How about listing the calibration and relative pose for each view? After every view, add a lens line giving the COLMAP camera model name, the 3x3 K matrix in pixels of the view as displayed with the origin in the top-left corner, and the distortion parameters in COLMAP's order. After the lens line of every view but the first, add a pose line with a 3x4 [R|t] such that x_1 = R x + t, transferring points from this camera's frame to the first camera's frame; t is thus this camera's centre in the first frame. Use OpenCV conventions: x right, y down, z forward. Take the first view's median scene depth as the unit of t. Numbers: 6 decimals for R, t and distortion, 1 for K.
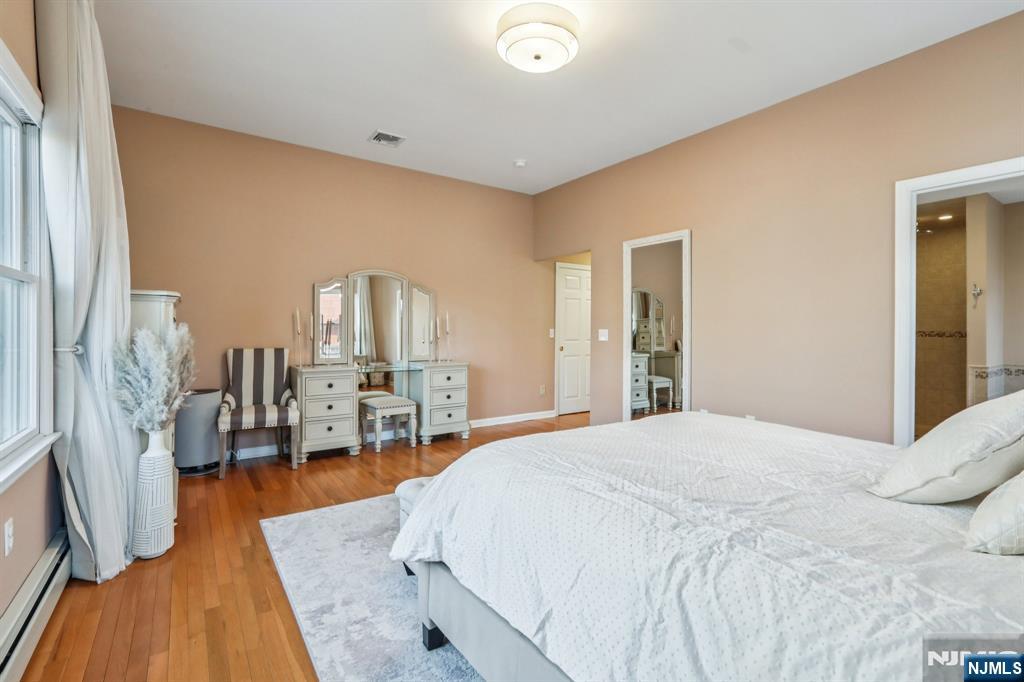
lens RADIAL K [[466.6, 0, 510.3], [0, 466.6, 335.9], [0, 0, 1]] dist [-0.000239, 0.001780]
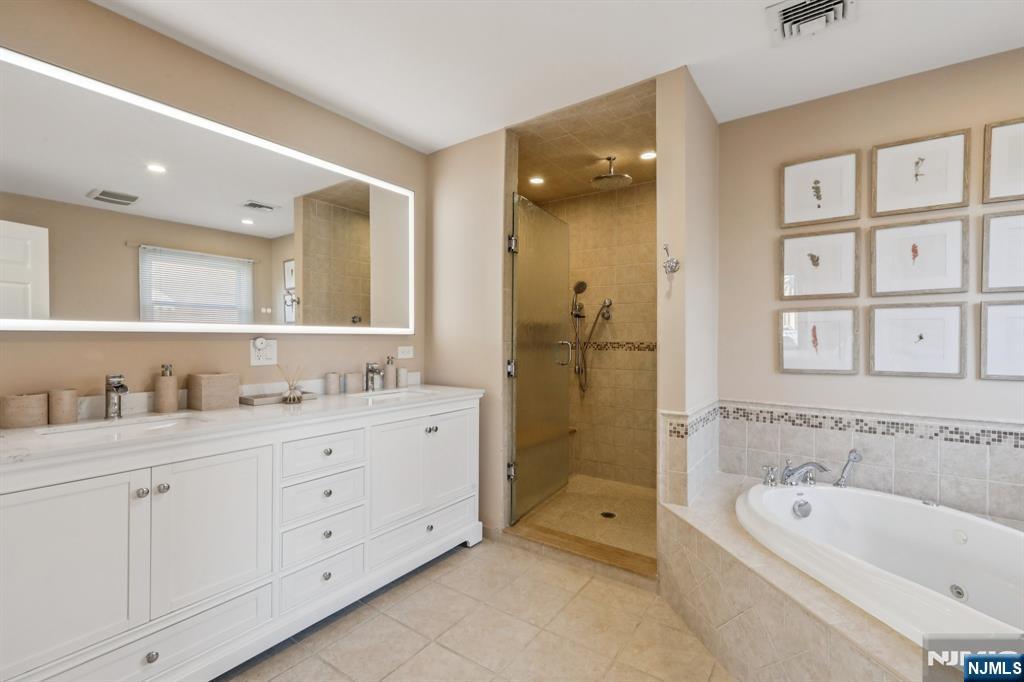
lens RADIAL K [[466.6, 0, 512.5], [0, 466.6, 342.7], [0, 0, 1]] dist [-0.000239, 0.001780]
pose [[0.939072, -0.000264, 0.343719, 0.659295], [0.001264, 0.999996, -0.002684, -0.009557], [-0.343717, 0.002955, 0.939069, 0.581596]]
